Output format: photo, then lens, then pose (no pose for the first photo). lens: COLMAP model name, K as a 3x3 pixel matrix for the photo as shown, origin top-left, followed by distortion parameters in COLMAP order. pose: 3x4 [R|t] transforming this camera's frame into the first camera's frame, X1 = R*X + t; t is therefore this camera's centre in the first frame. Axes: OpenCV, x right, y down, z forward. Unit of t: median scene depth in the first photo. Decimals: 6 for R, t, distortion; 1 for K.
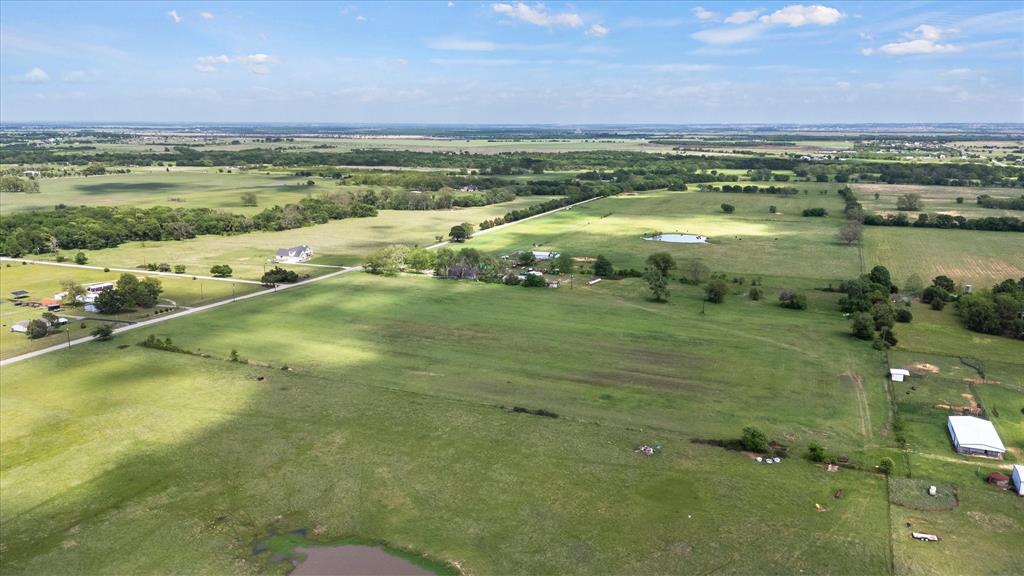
lens RADIAL K [[729.0, 0, 501.2], [0, 729.0, 286.3], [0, 0, 1]] dist [0.069436, -0.060054]
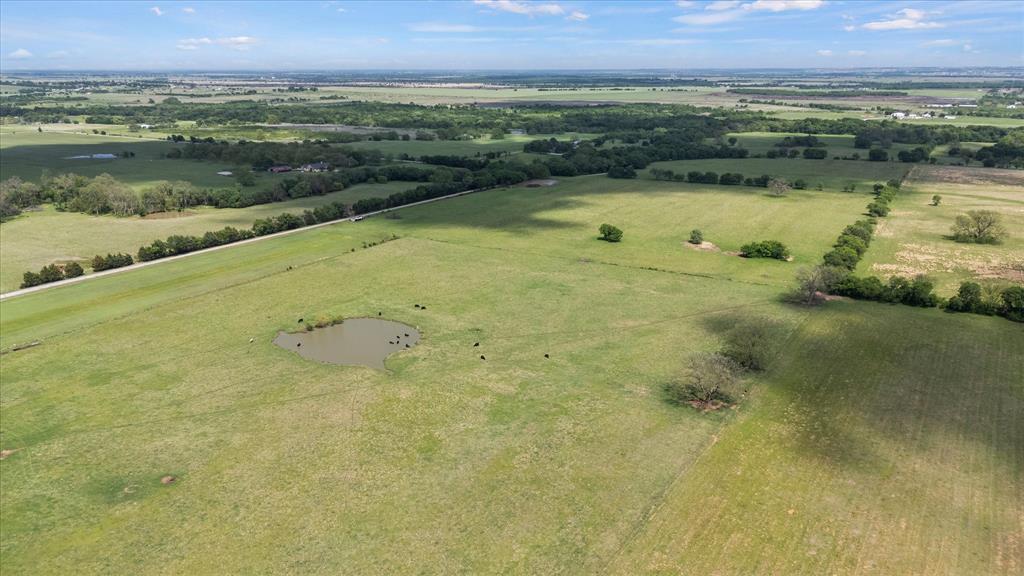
lens RADIAL K [[729.0, 0, 501.2], [0, 729.0, 286.3], [0, 0, 1]] dist [0.069436, -0.060054]
pose [[0.989084, 0.038122, -0.142337, 0.315912], [-0.028267, 0.997102, 0.070623, -0.105336], [0.144617, -0.065828, 0.987296, 0.464481]]
